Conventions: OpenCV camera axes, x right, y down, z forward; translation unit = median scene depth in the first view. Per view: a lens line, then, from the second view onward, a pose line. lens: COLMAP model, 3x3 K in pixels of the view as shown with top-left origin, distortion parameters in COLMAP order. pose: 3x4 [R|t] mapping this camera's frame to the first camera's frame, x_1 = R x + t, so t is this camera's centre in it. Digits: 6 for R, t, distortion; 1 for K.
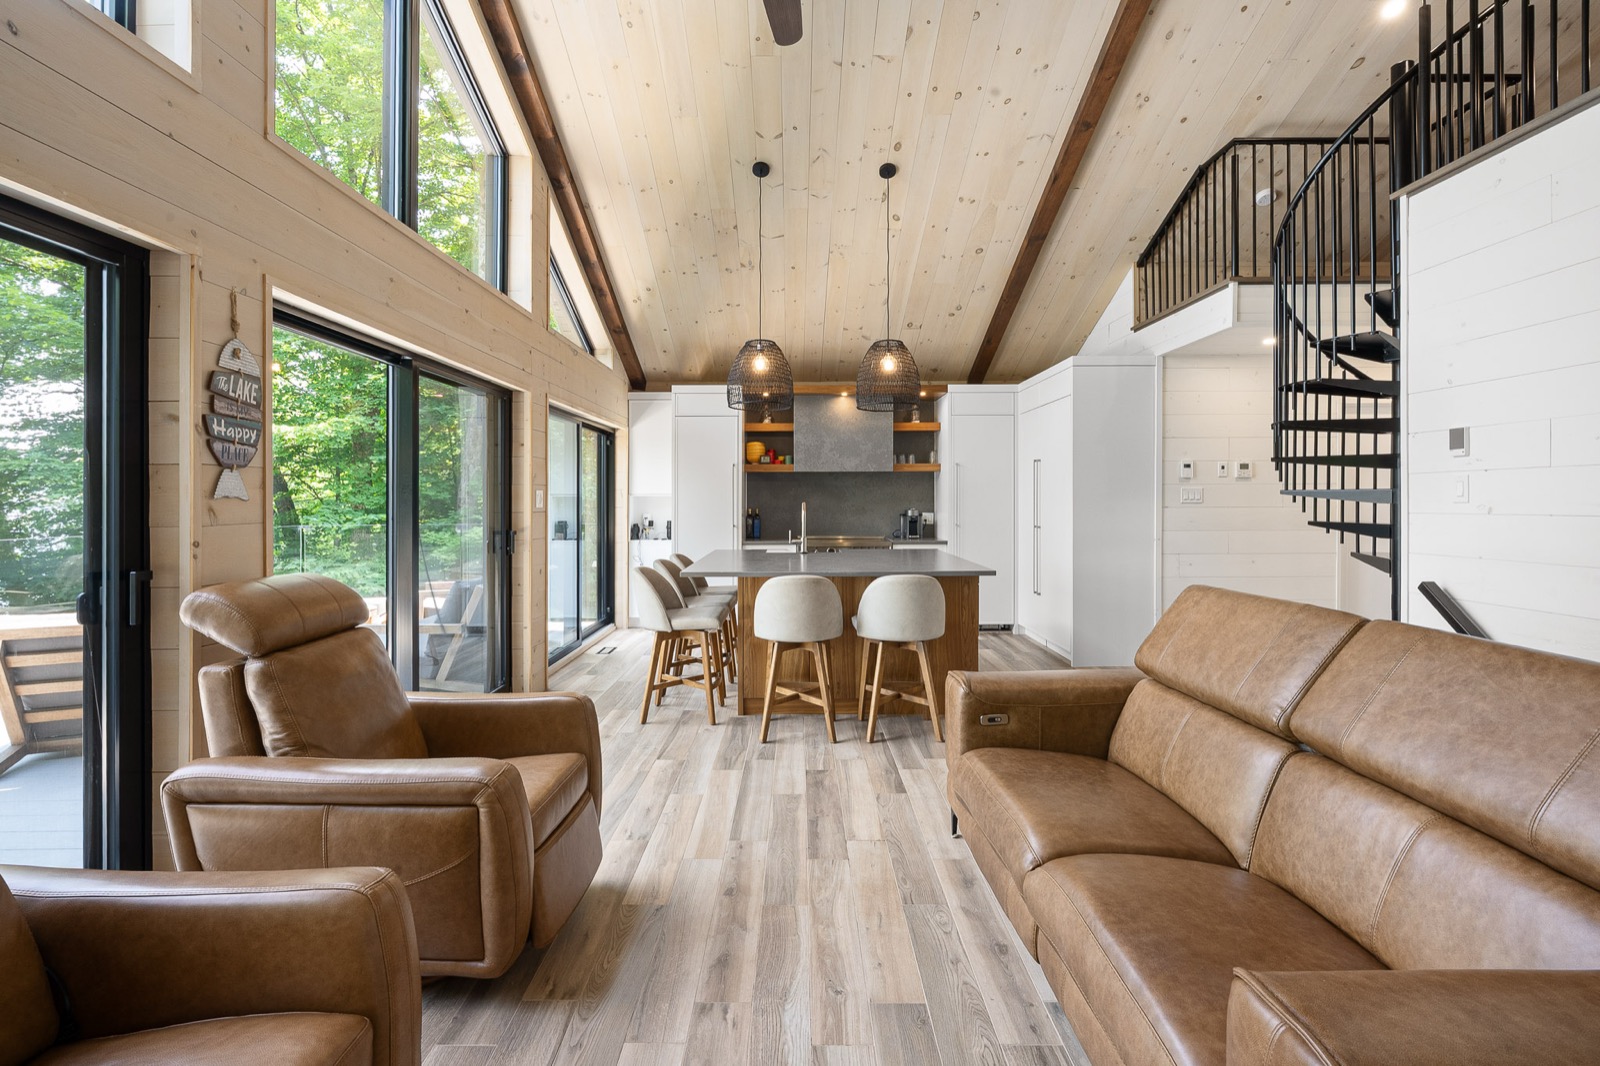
lens RADIAL K [[757.9, 0, 749.6], [0, 757.9, 519.7], [0, 0, 1]] dist [-0.014996, 0.000681]
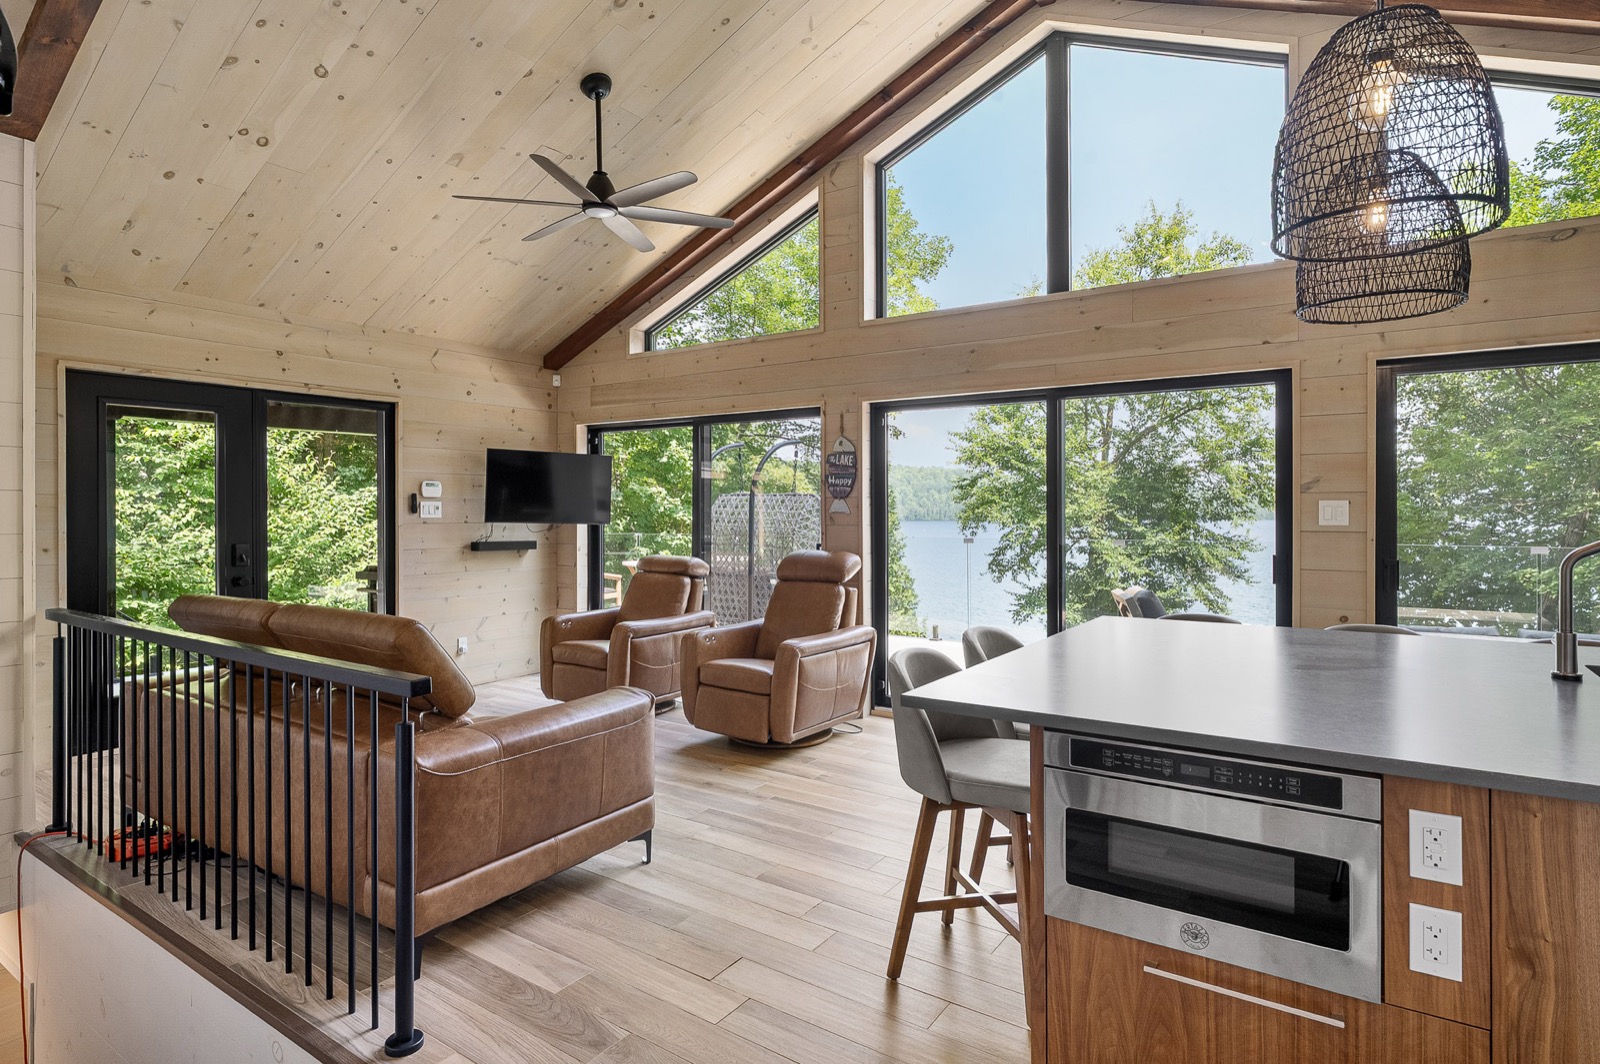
lens RADIAL K [[842.1, 0, 815.7], [0, 842.1, 513.6], [0, 0, 1]] dist [-0.003404, -0.001819]
pose [[-0.531577, 0.002280, -0.847007, 1.098733], [-0.018502, 0.999727, 0.014303, -0.047953], [0.846808, 0.023275, -0.531389, 1.797961]]
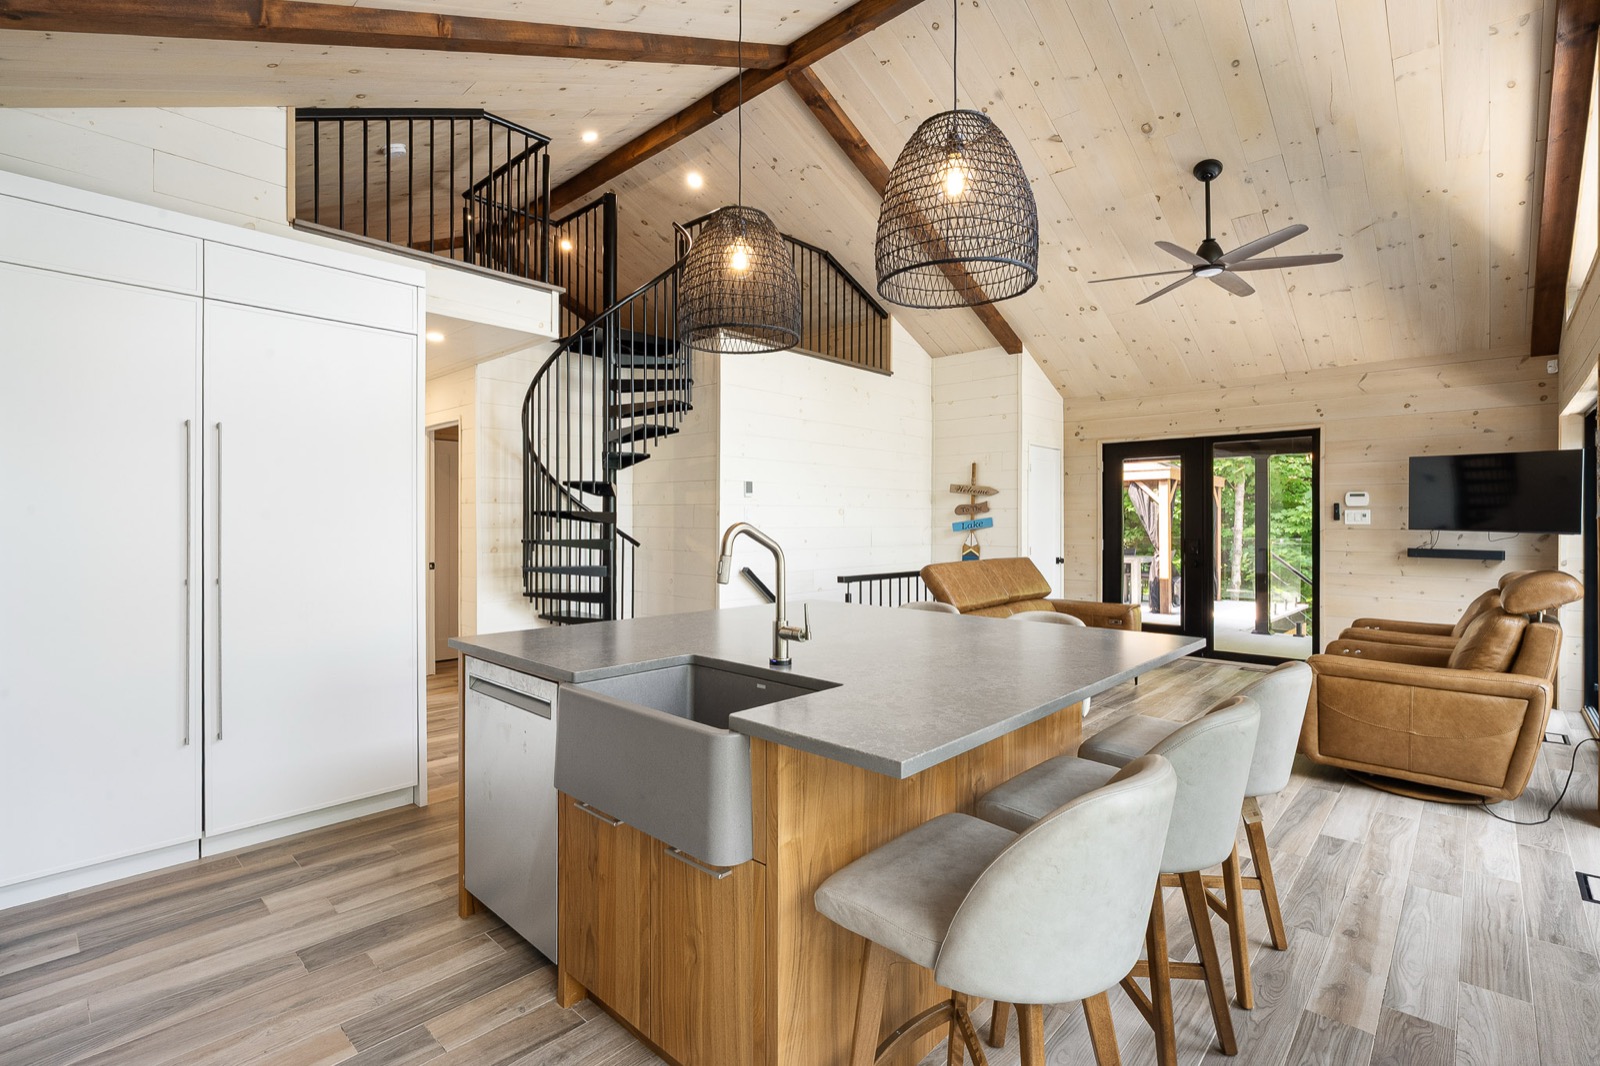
lens RADIAL K [[757.9, 0, 798.7], [0, 757.9, 523.1], [0, 0, 1]] dist [-0.014996, 0.000681]
pose [[-0.747181, -0.004668, 0.664604, -0.384501], [0.009799, 0.999789, 0.018039, -0.046767], [-0.664548, 0.019991, -0.746978, 2.489319]]
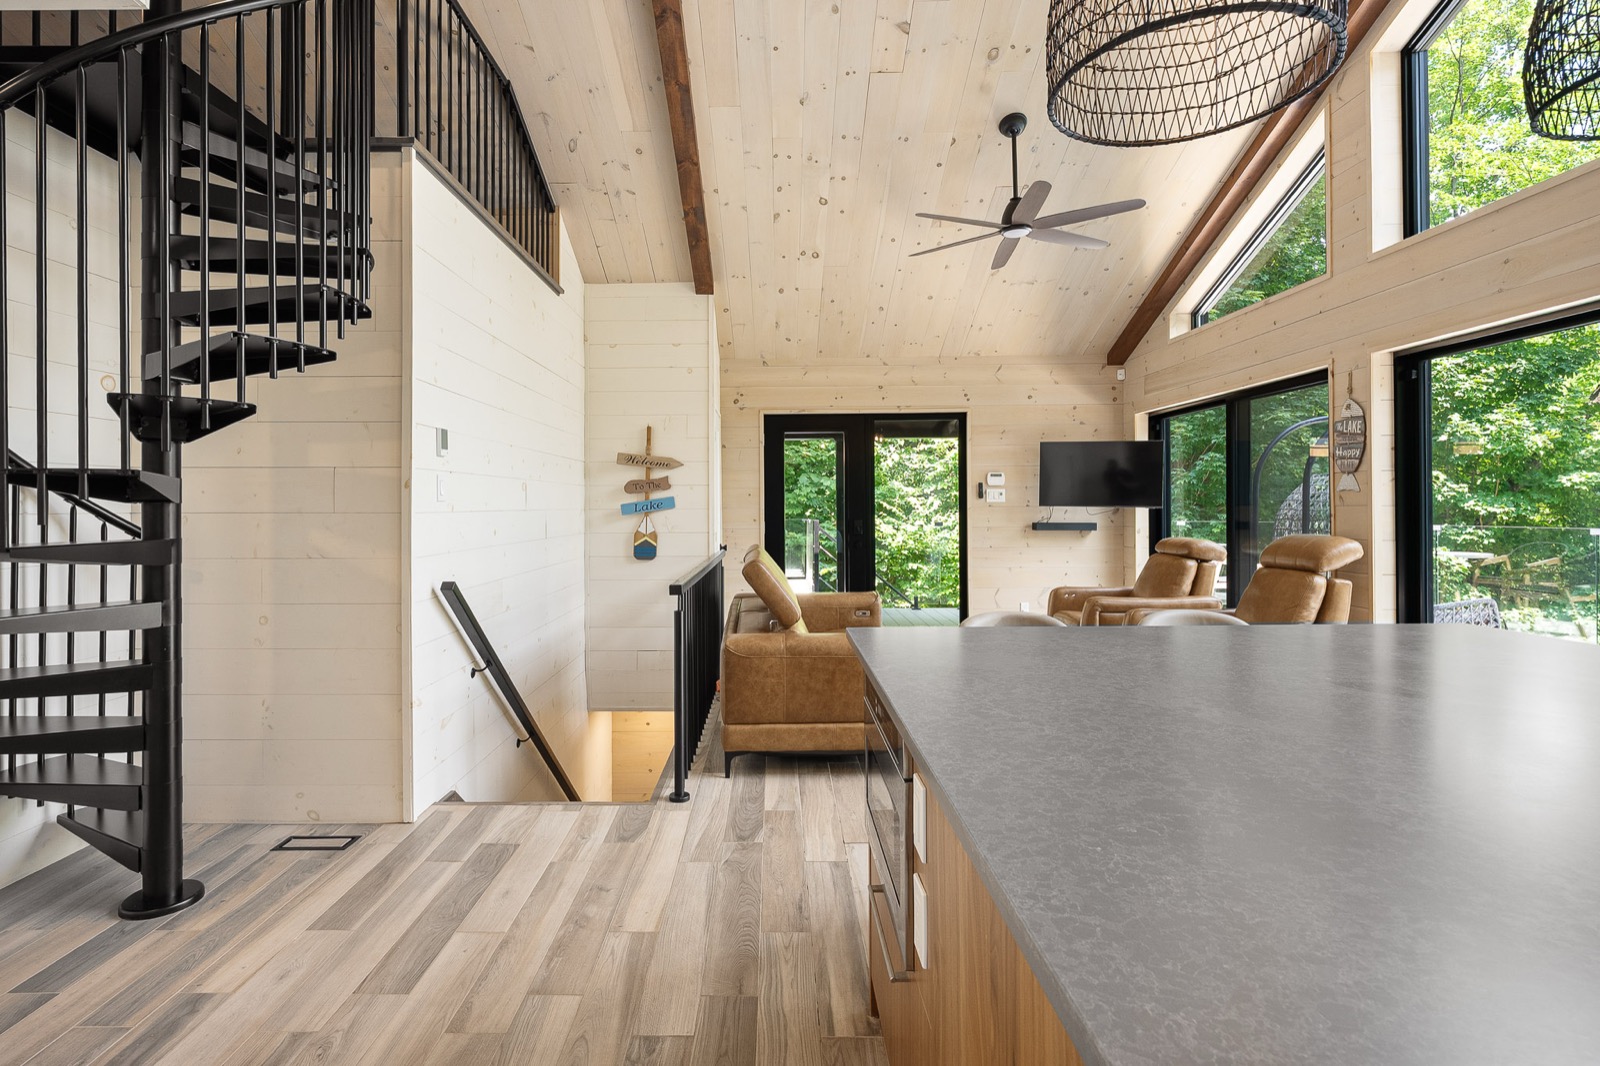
lens RADIAL K [[789.2, 0, 785.2], [0, 789.2, 506.8], [0, 0, 1]] dist [-0.006903, -0.000220]
pose [[-0.999435, 0.005274, -0.033194, 0.566789], [0.004592, 0.999777, 0.020592, -0.028322], [0.033296, 0.020428, -0.999237, 2.275695]]
